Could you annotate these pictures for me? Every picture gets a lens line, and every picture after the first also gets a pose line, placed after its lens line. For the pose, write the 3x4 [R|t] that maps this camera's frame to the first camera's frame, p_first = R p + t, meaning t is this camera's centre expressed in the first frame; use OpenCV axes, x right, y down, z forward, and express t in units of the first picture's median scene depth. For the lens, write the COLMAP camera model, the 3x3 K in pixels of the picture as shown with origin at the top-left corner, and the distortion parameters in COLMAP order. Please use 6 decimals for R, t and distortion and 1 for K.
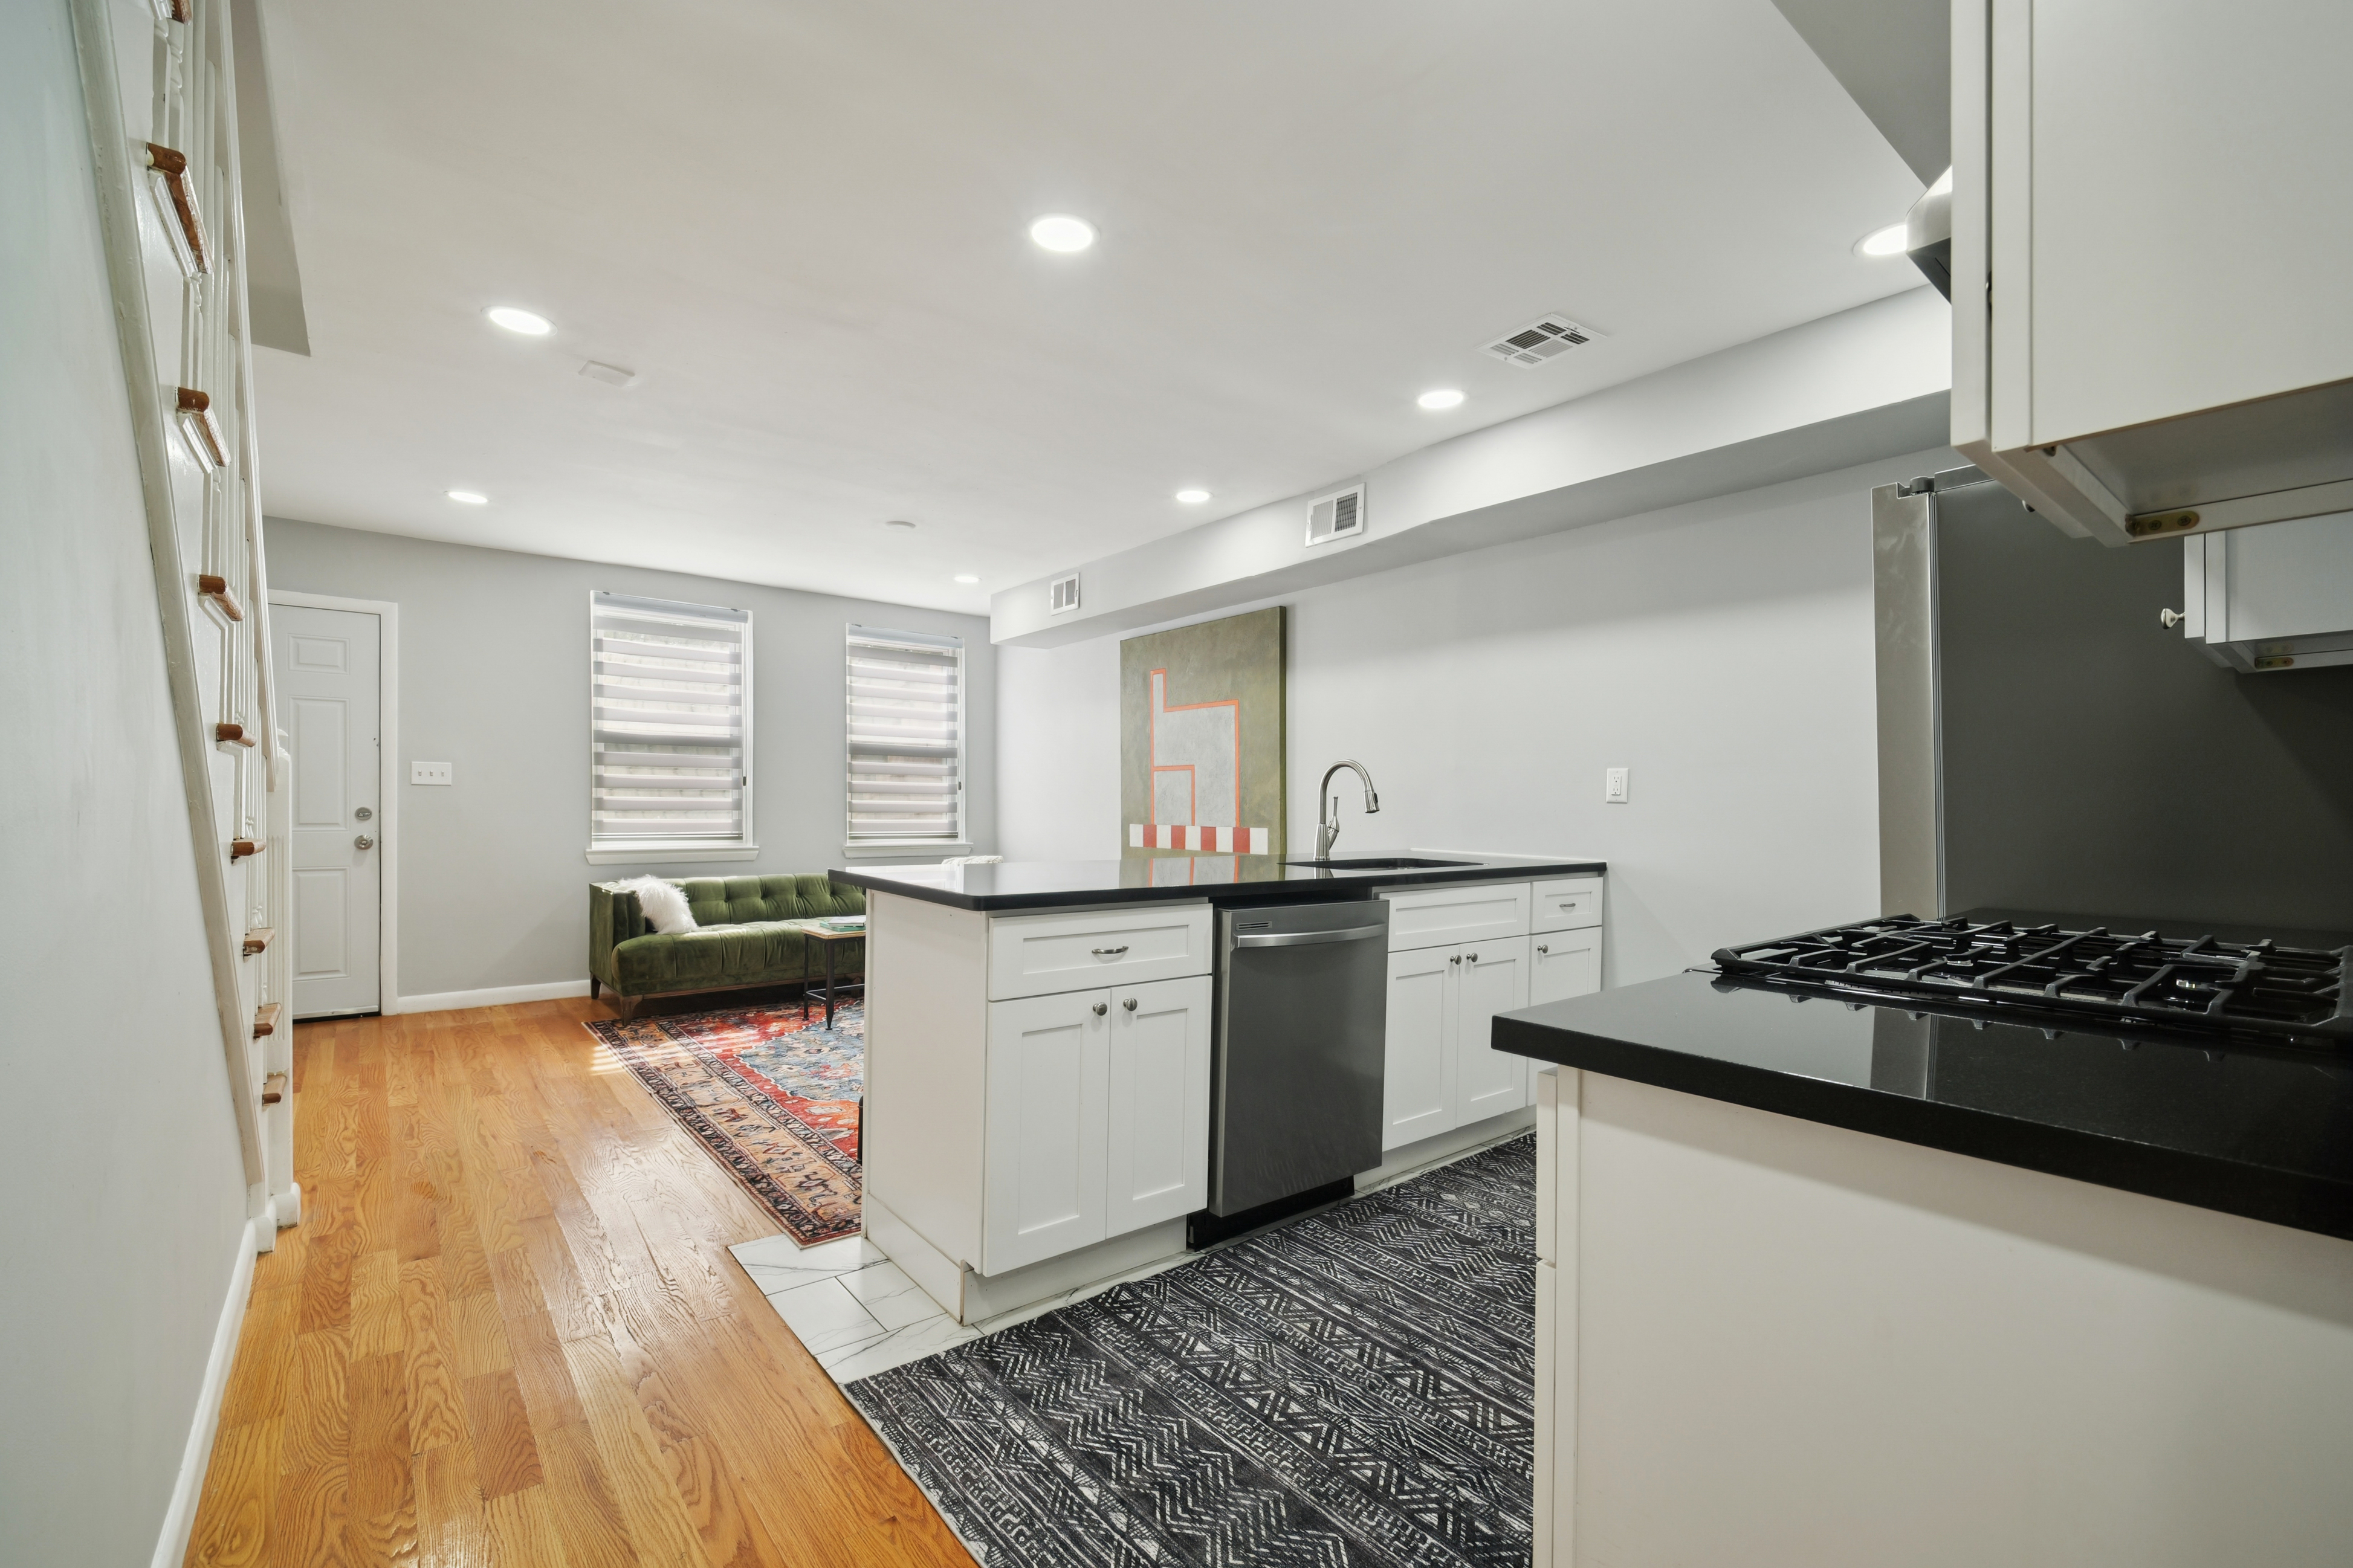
lens RADIAL K [[991.5, 0, 1178.5], [0, 991.5, 833.7], [0, 0, 1]] dist [0.013554, -0.007932]
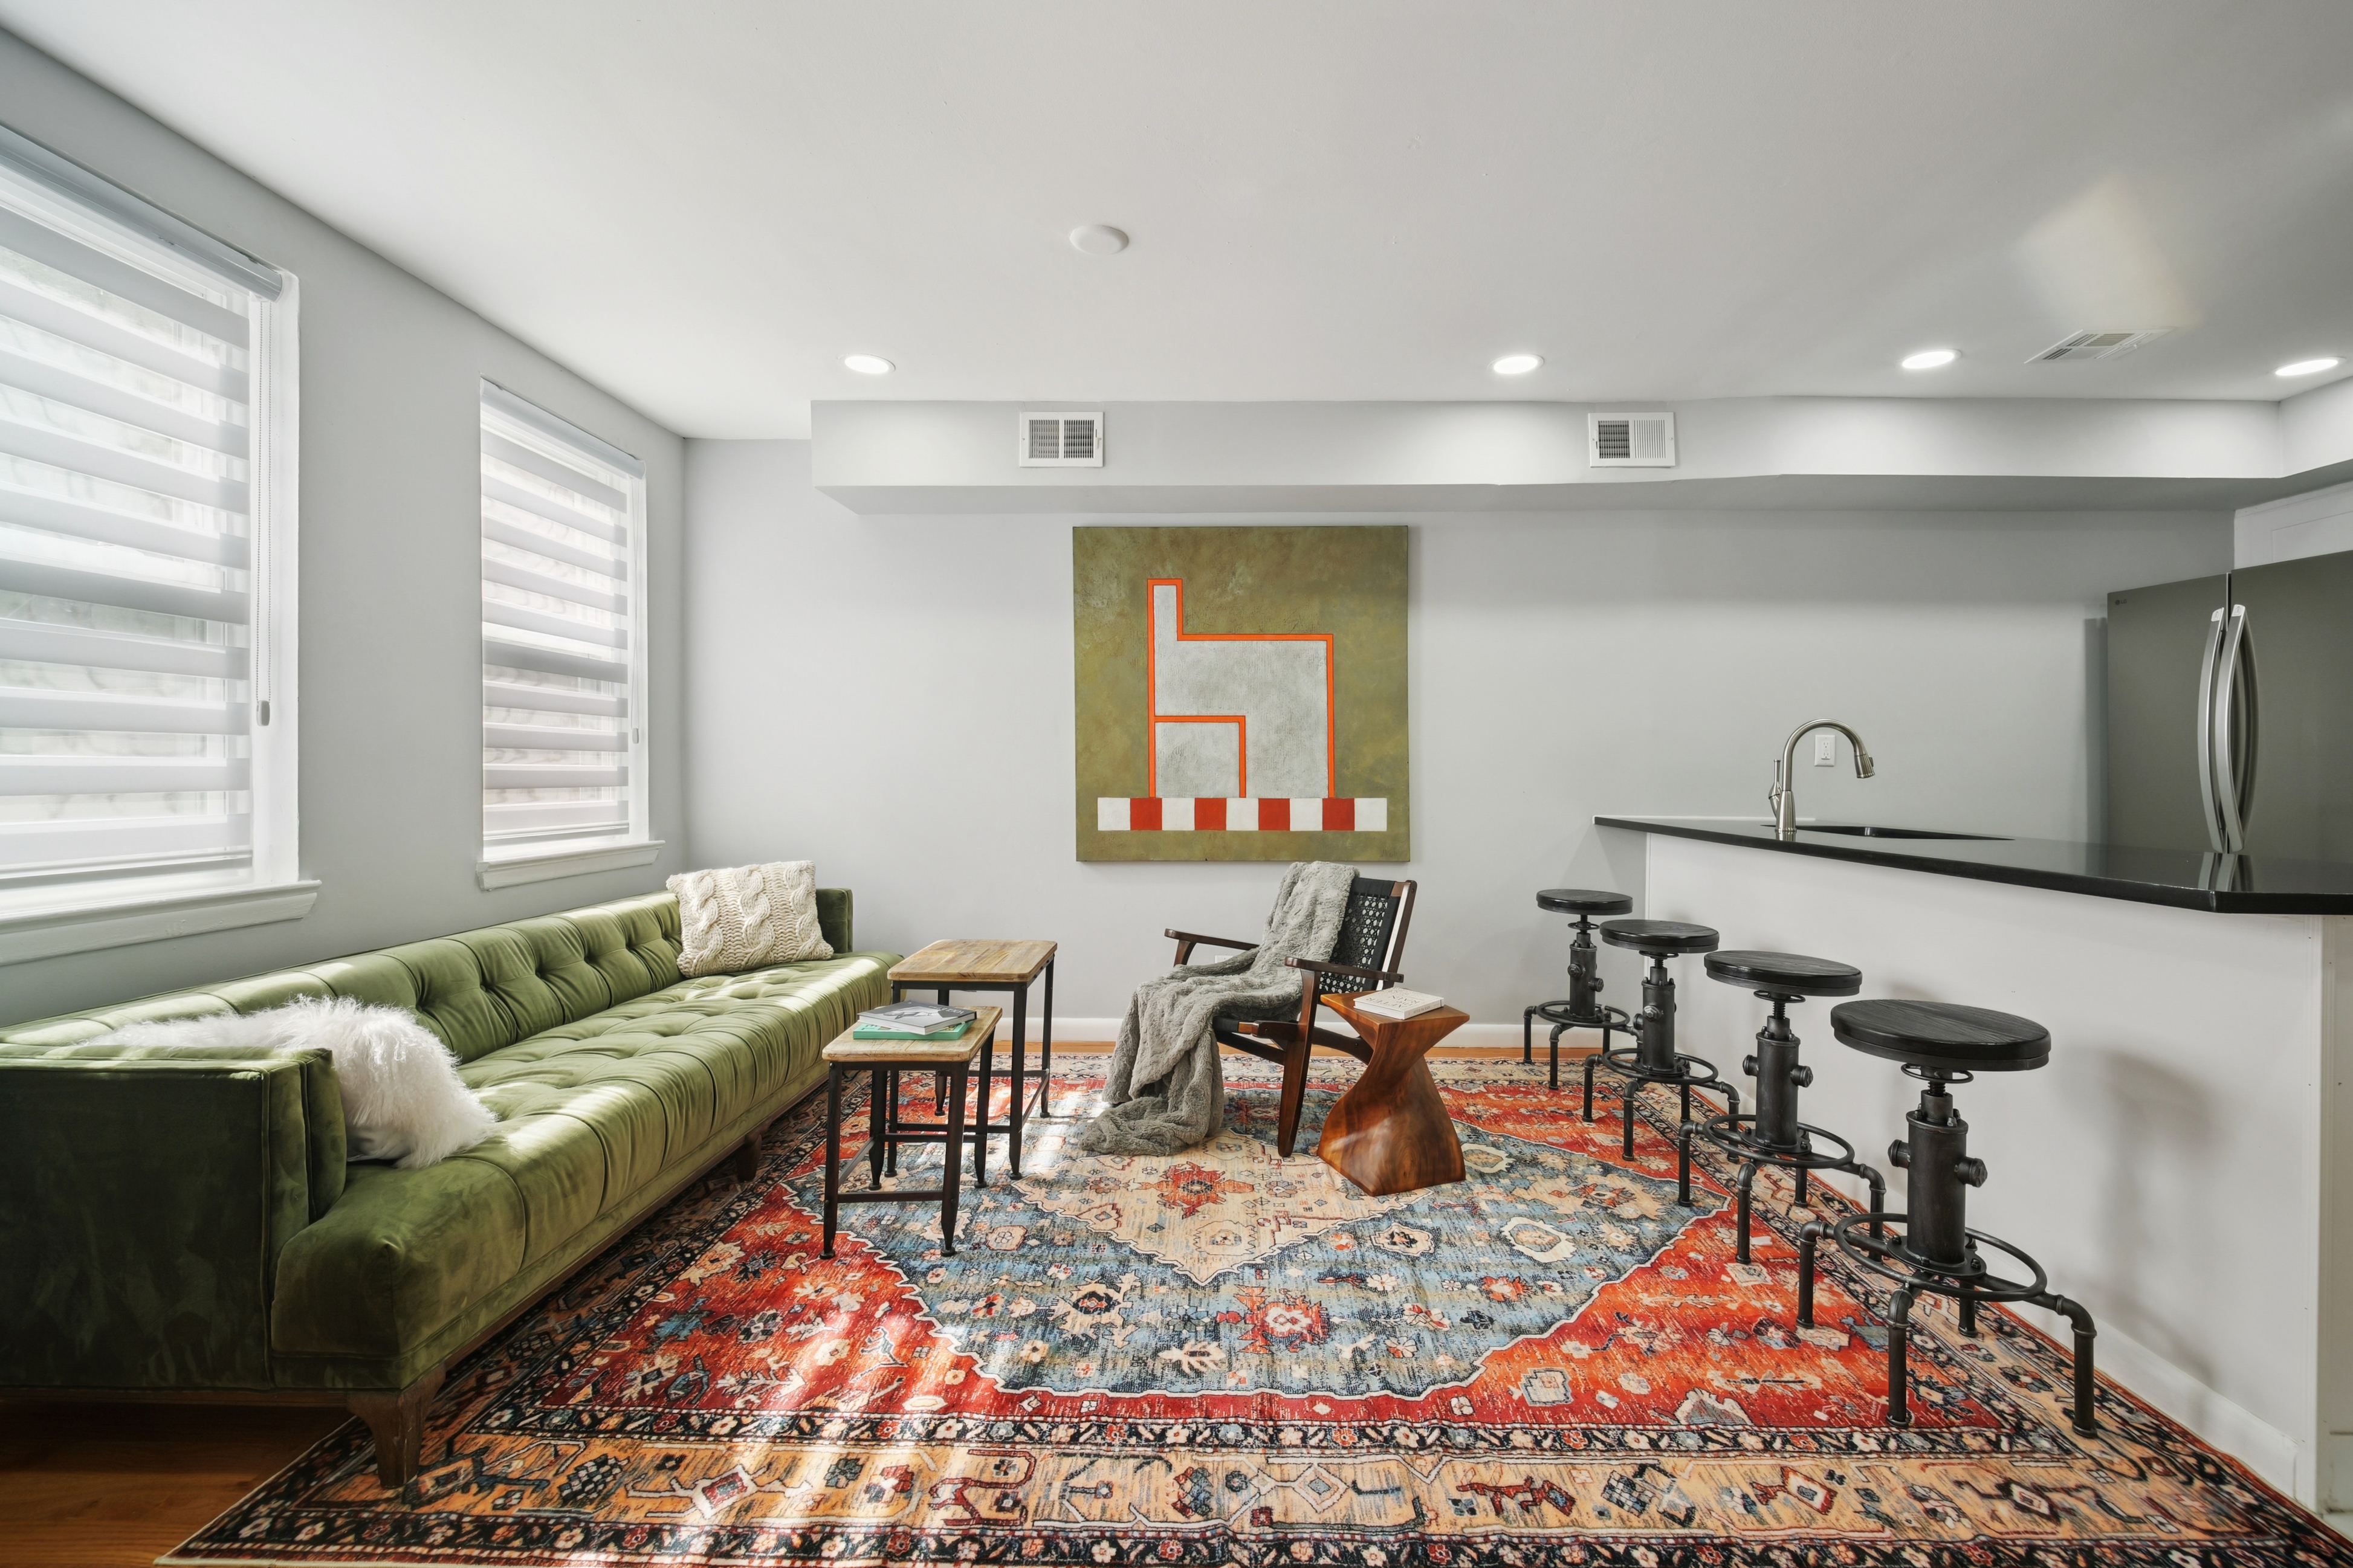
lens RADIAL K [[991.5, 0, 1209.3], [0, 991.5, 784.2], [0, 0, 1]] dist [0.013554, -0.007932]
pose [[0.641013, -0.016900, 0.767344, -0.628658], [0.024702, 0.999694, 0.001383, -0.021741], [-0.767133, 0.018068, 0.641234, 0.599580]]
